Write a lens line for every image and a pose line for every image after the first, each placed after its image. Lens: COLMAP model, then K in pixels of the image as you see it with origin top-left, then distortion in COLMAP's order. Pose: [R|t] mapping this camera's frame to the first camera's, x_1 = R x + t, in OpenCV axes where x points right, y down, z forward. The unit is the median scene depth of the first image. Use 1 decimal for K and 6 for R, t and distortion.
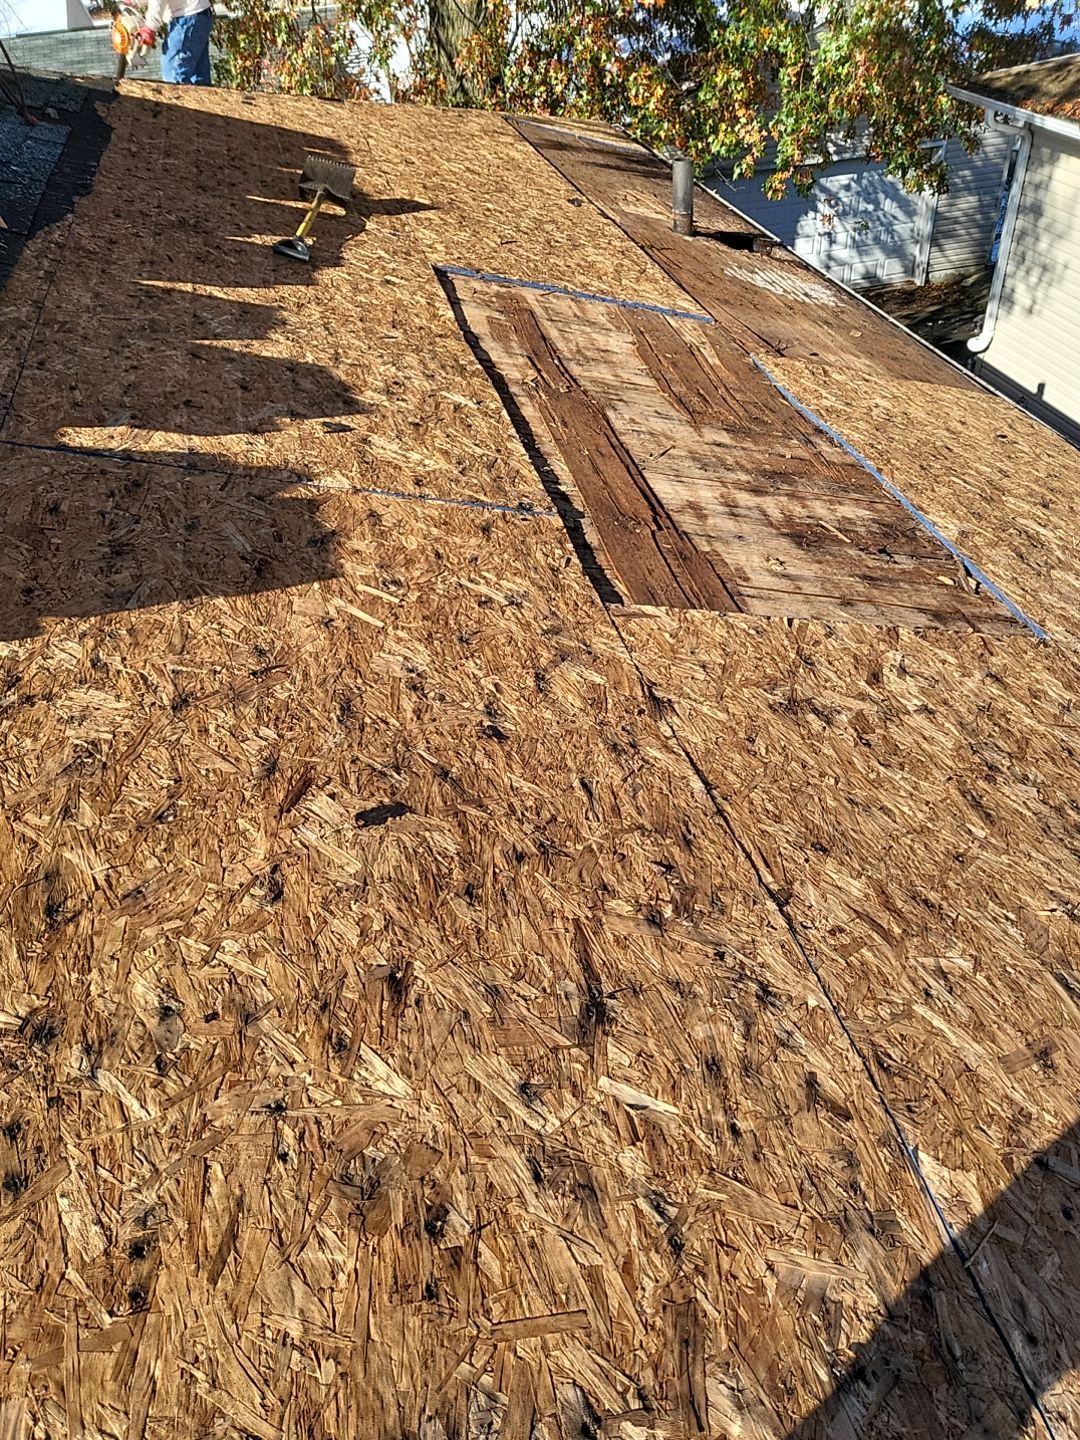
lens RADIAL K [[1097.0, 0, 540.0], [0, 1097.0, 720.0], [0, 0, 1]] dist [-0.047430, 0.075629]
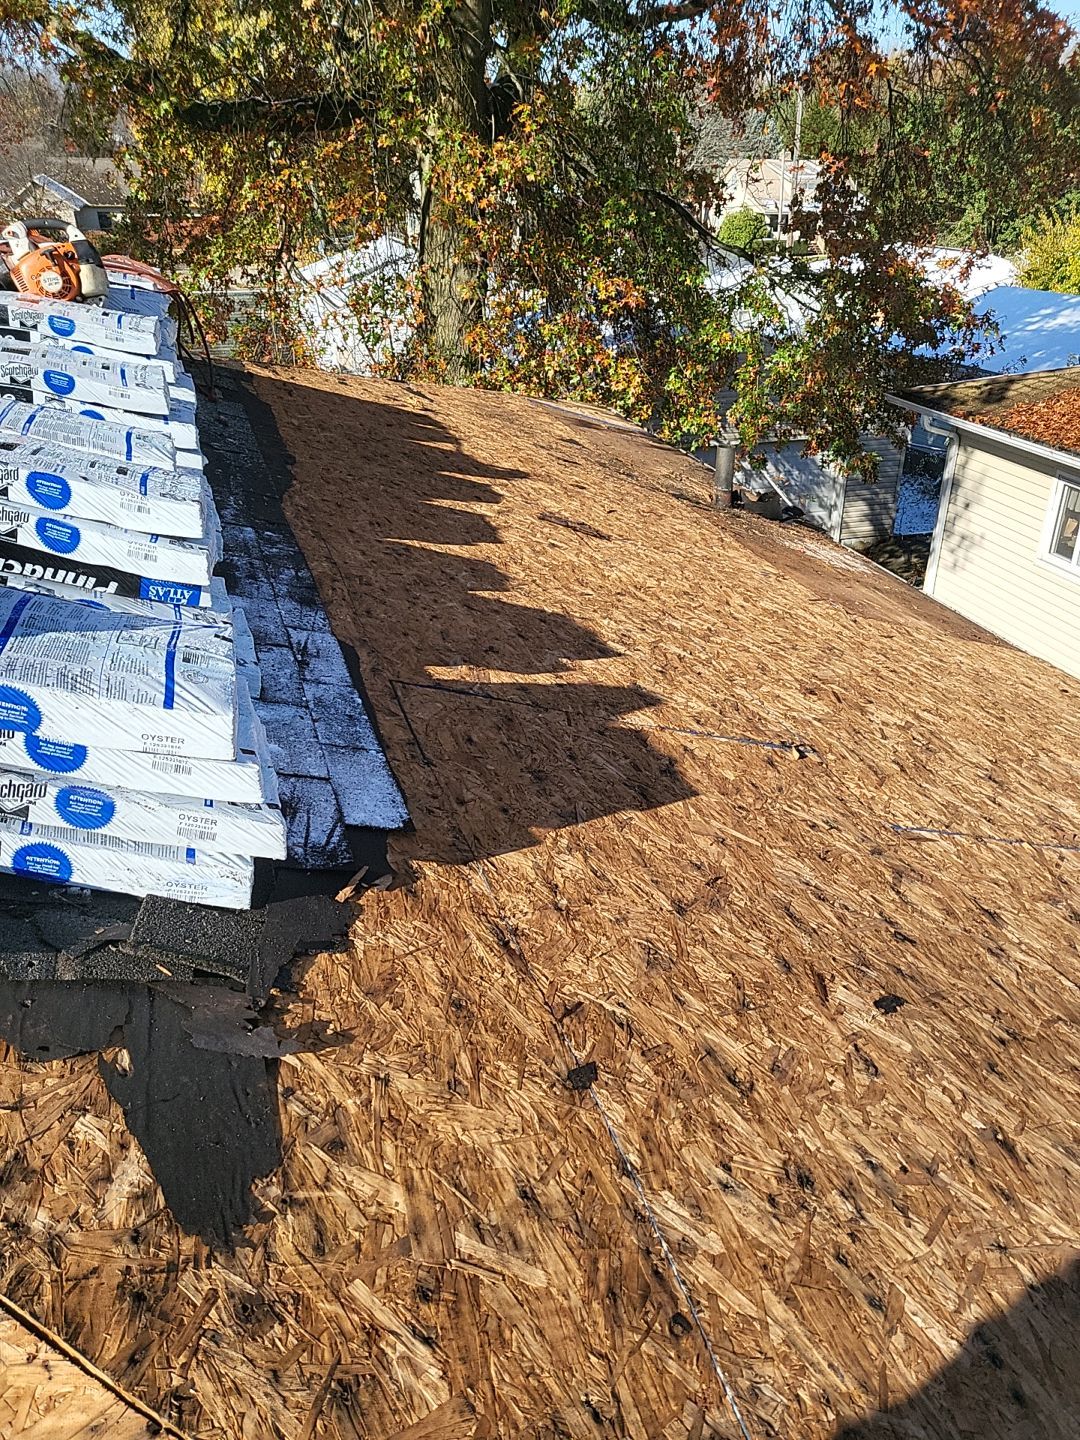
lens RADIAL K [[1007.1, 0, 540.0], [0, 1007.1, 720.0], [0, 0, 1]] dist [-0.001149, 0.003967]
pose [[0.998033, 0.032570, 0.053558, -0.417694], [-0.021991, 0.982037, -0.187402, -0.005741], [-0.058699, 0.185855, 0.980822, -0.112267]]
